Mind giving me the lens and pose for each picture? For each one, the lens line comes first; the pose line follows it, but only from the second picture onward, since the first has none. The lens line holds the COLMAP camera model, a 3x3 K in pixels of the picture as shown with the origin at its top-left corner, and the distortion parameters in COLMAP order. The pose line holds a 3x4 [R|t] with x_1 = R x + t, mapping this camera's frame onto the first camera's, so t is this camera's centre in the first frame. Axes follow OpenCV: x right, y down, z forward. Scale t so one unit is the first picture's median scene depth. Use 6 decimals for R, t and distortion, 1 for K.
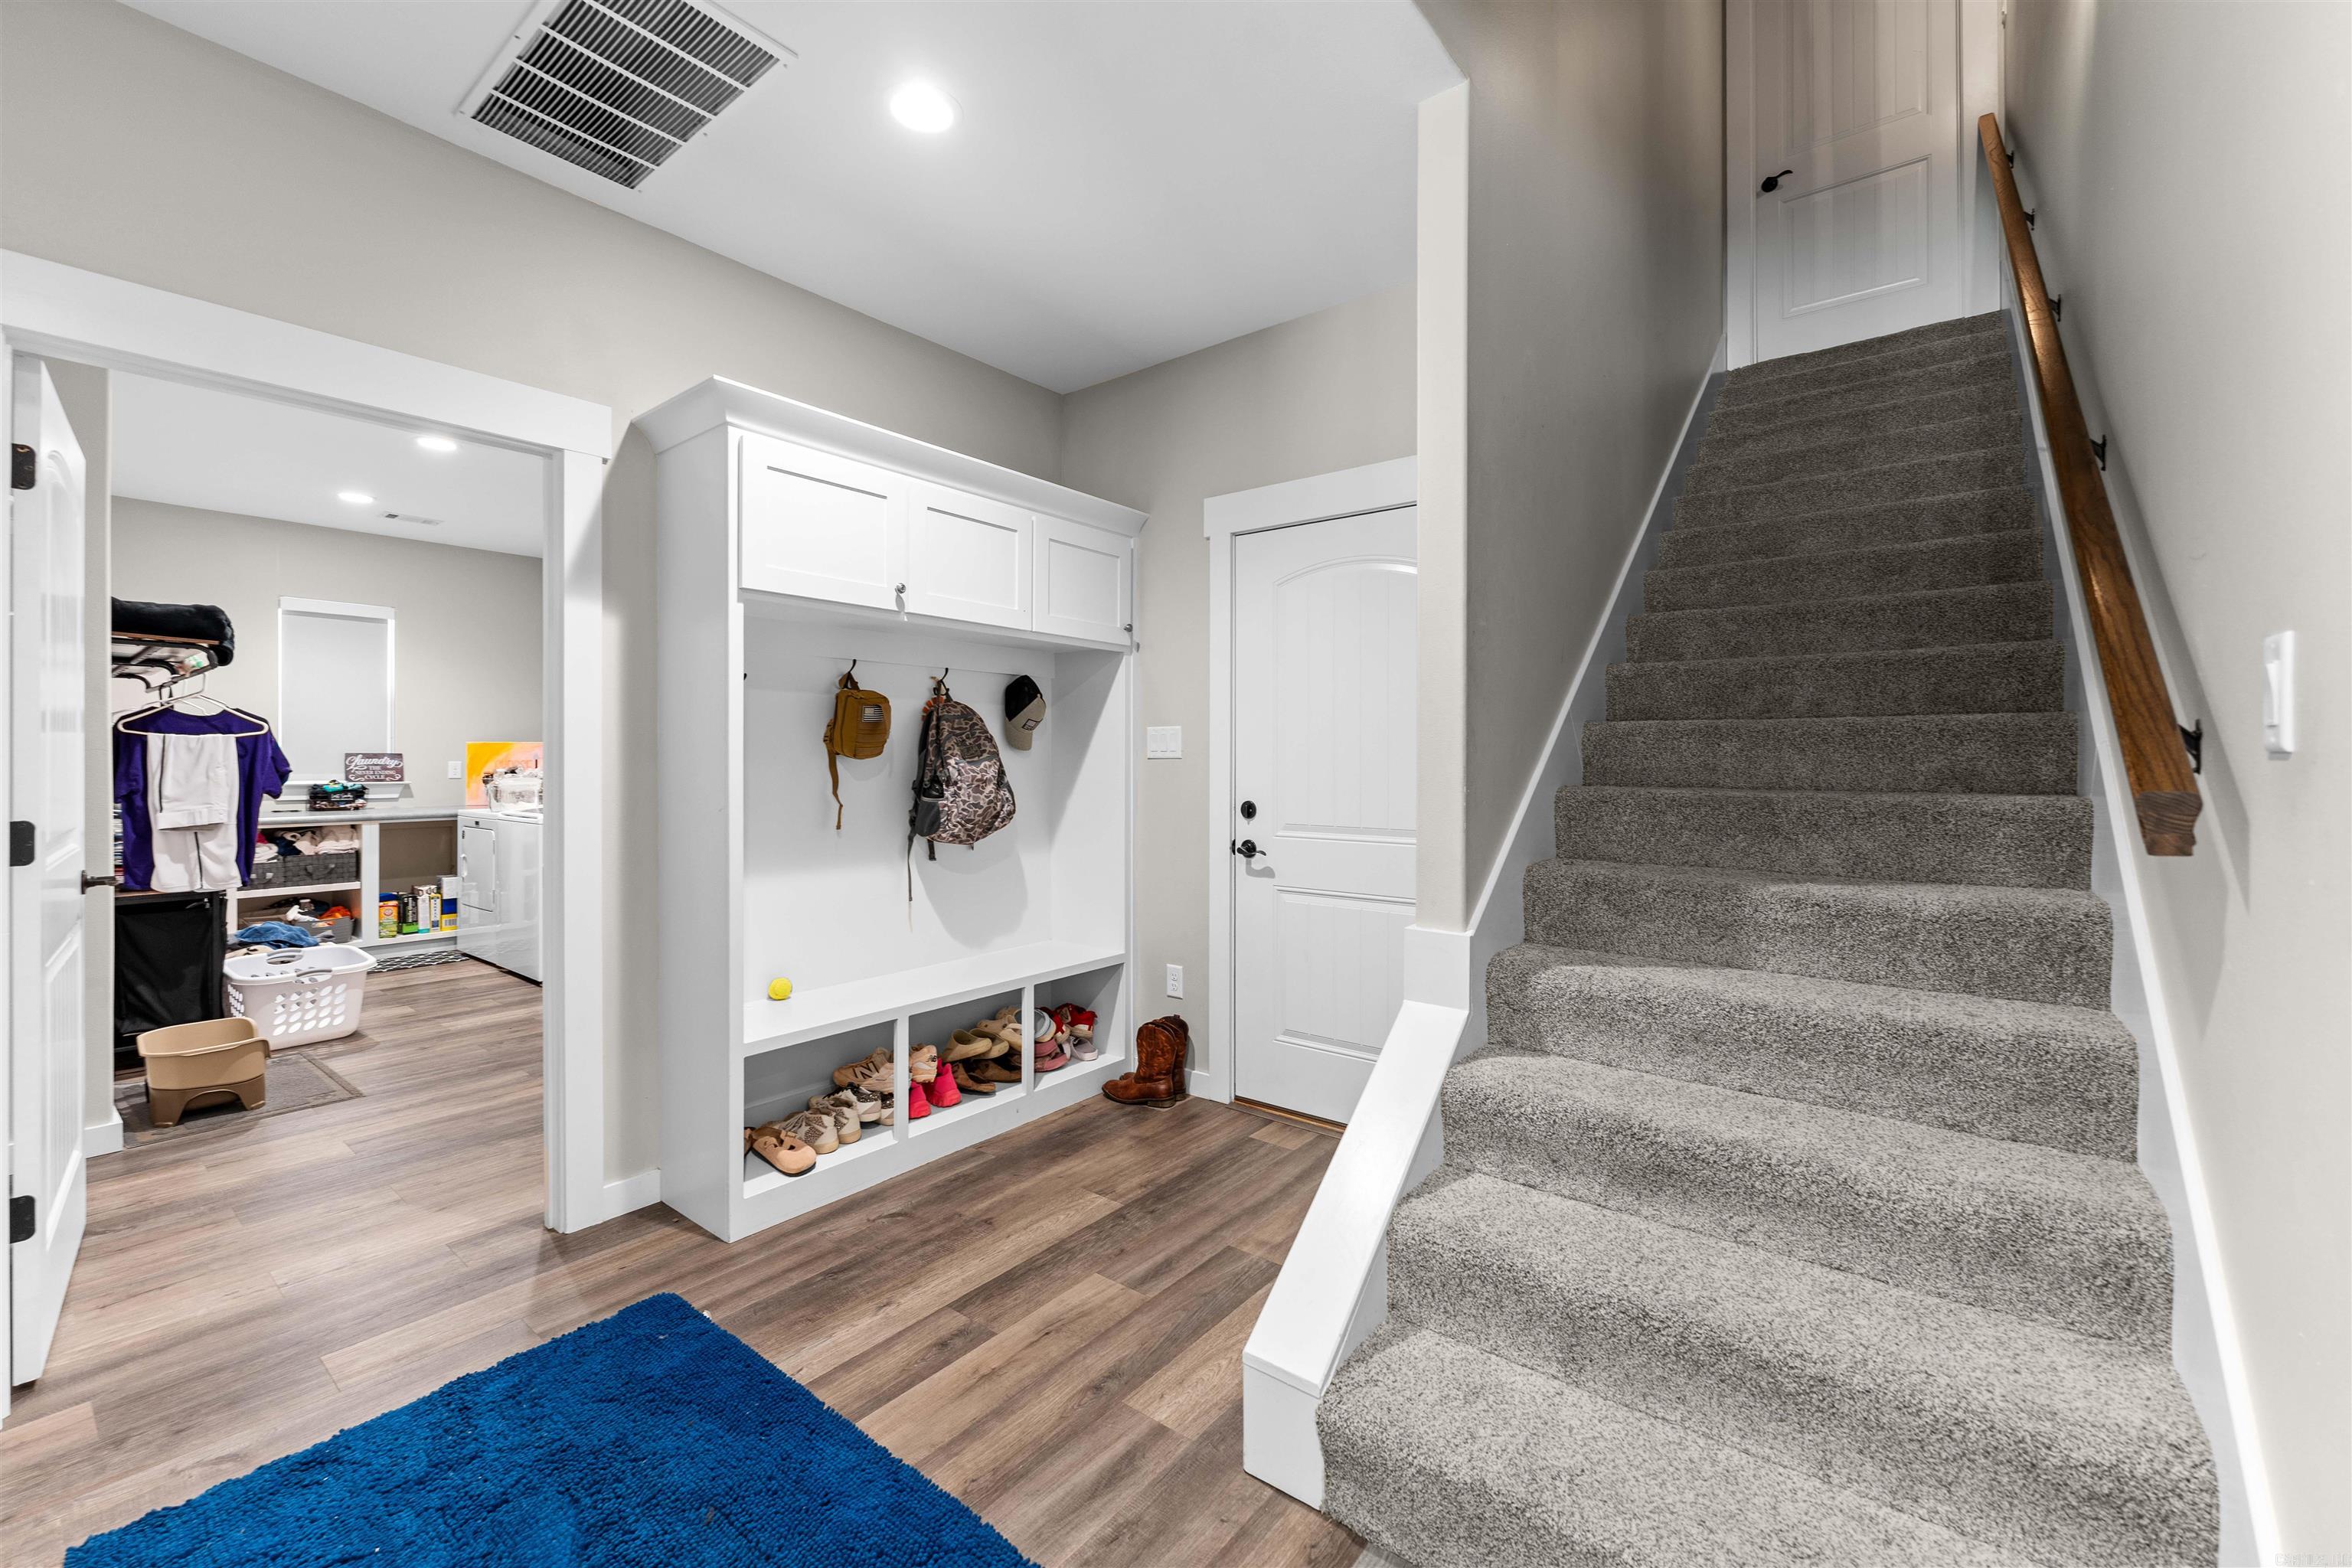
lens RADIAL K [[949.9, 0, 1179.1], [0, 949.9, 762.1], [0, 0, 1]] dist [0.000118, -0.000372]
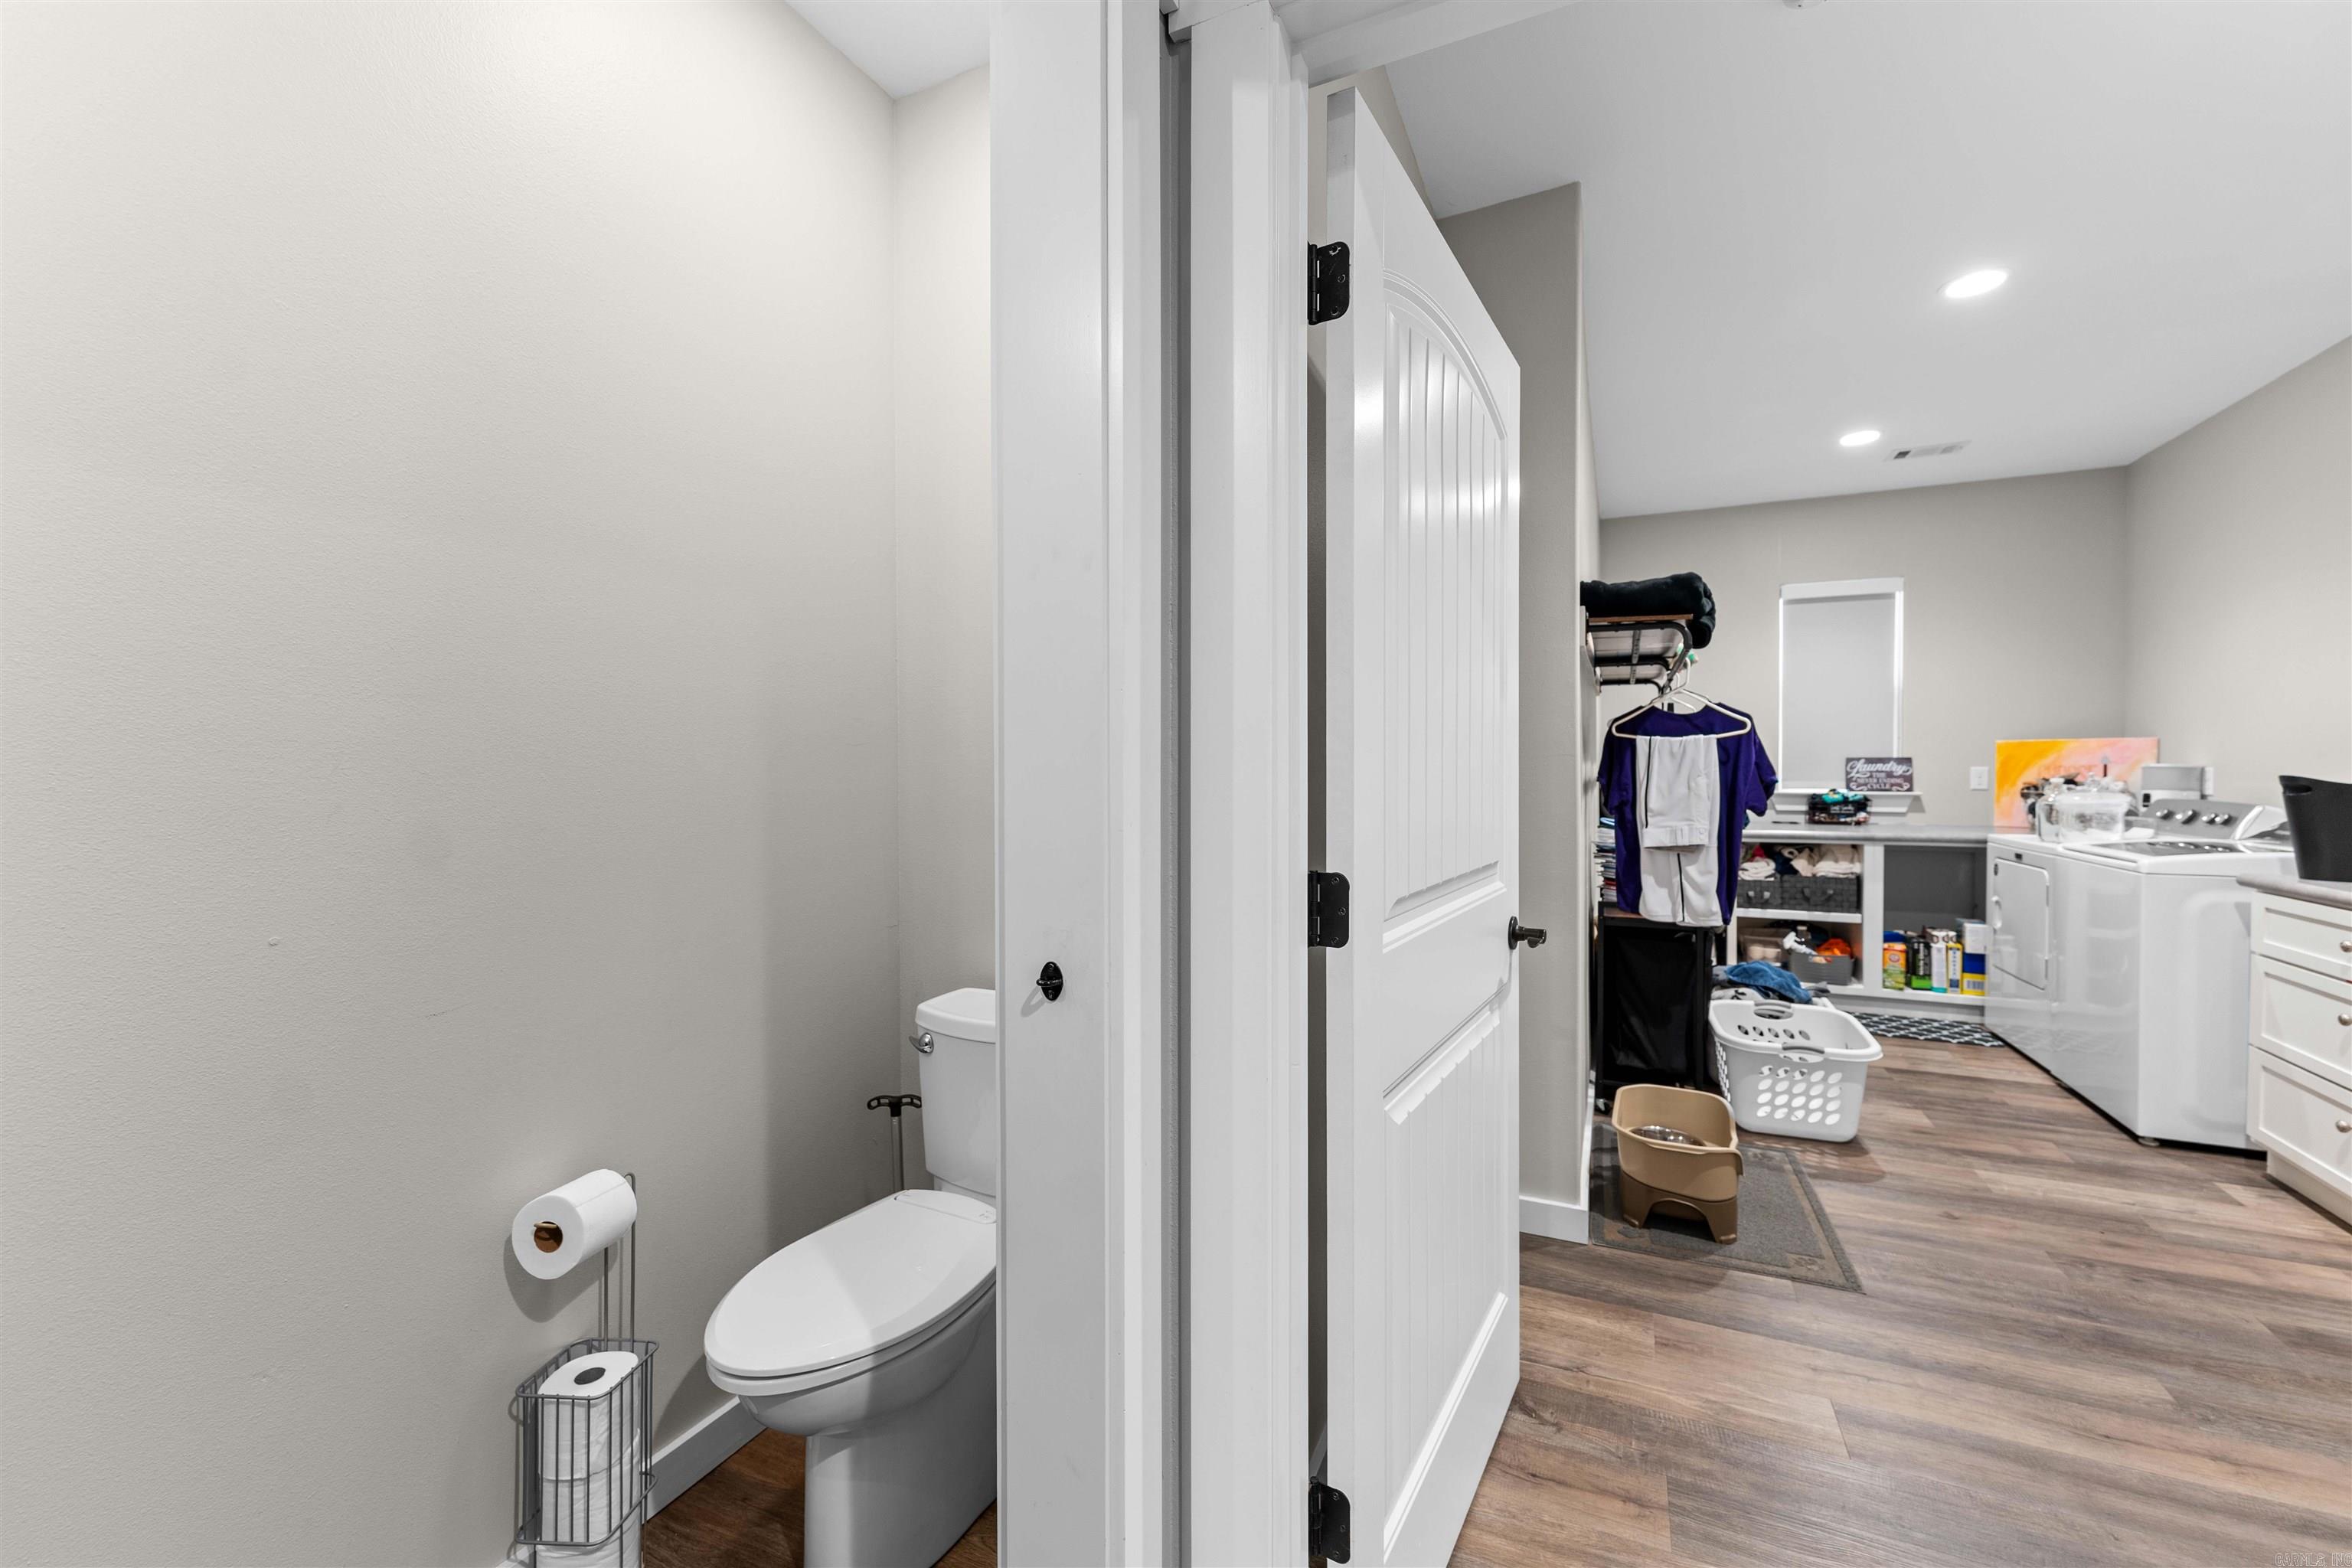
lens RADIAL K [[949.9, 0, 1181.2], [0, 949.9, 777.5], [0, 0, 1]] dist [0.000118, -0.000372]
pose [[0.234340, 0.010125, -0.972102, -0.311740], [0.001530, 0.999941, 0.010784, -0.002510], [0.972153, -0.004014, 0.234311, 0.362755]]
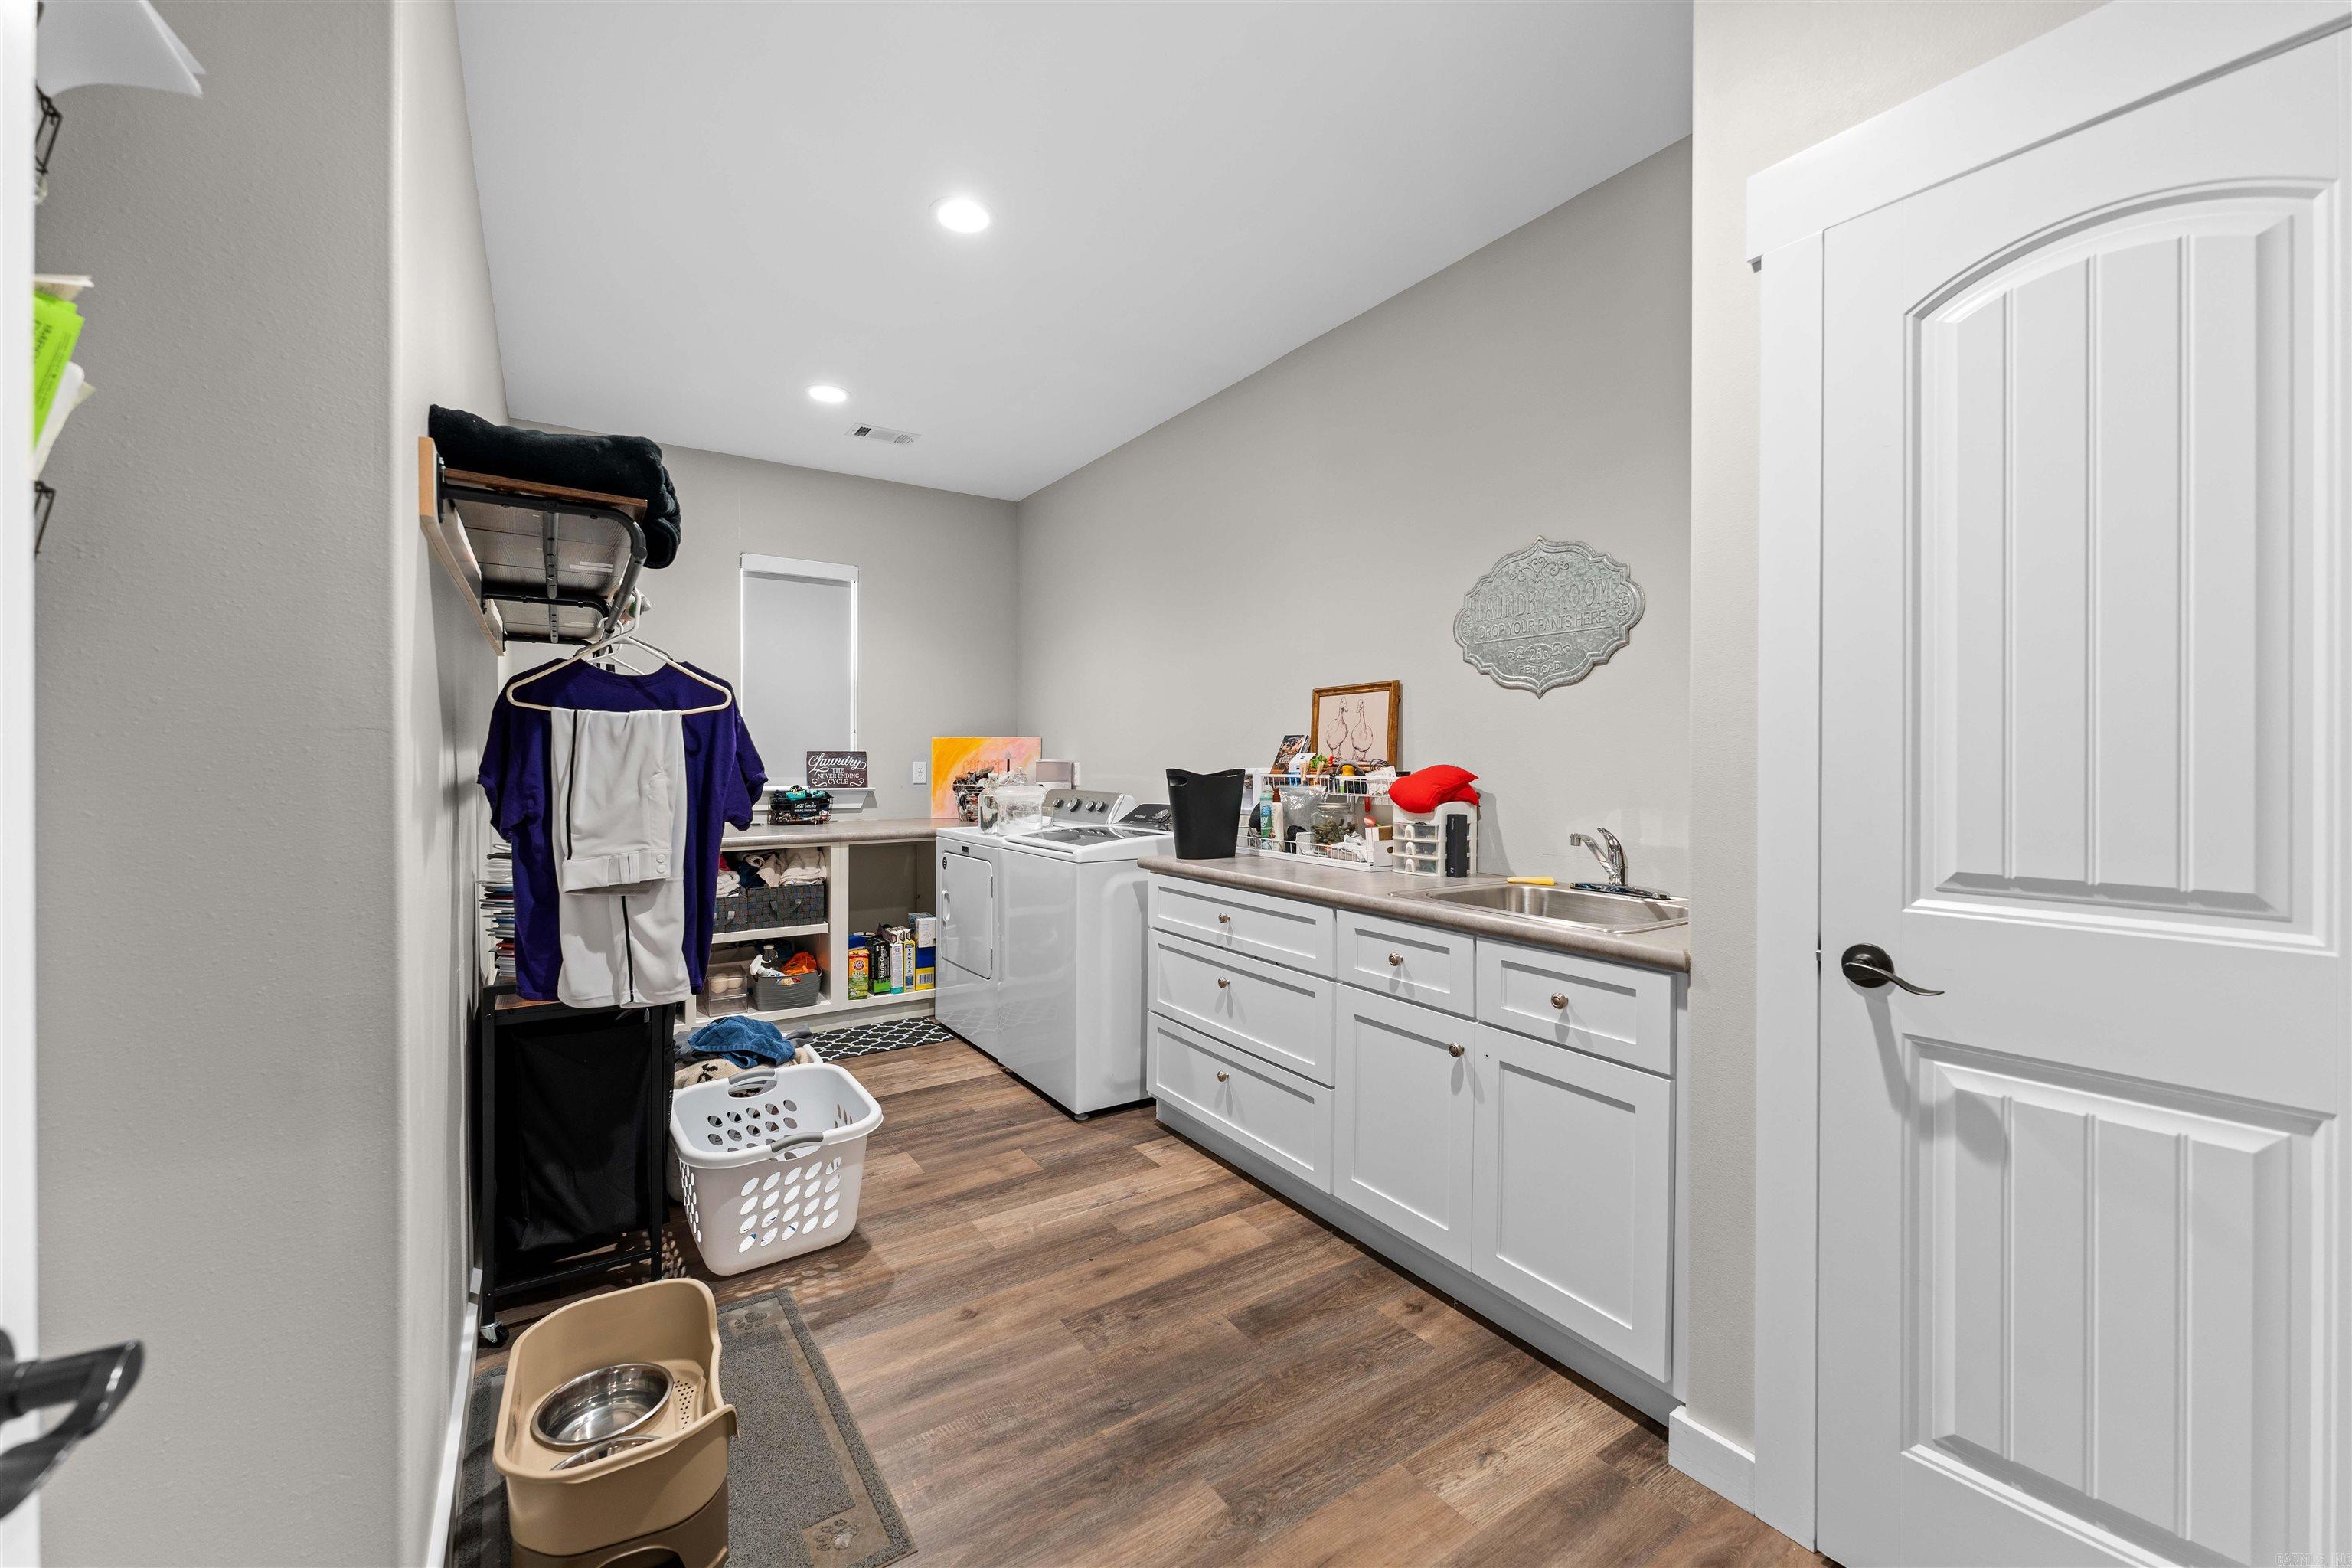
lens RADIAL K [[949.9, 0, 1177.1], [0, 949.9, 763.9], [0, 0, 1]] dist [0.000118, -0.000372]
pose [[0.948458, 0.001310, -0.316901, -0.552366], [-0.001030, 0.999999, 0.001052, -0.000216], [0.316902, -0.000671, 0.948458, 0.572178]]
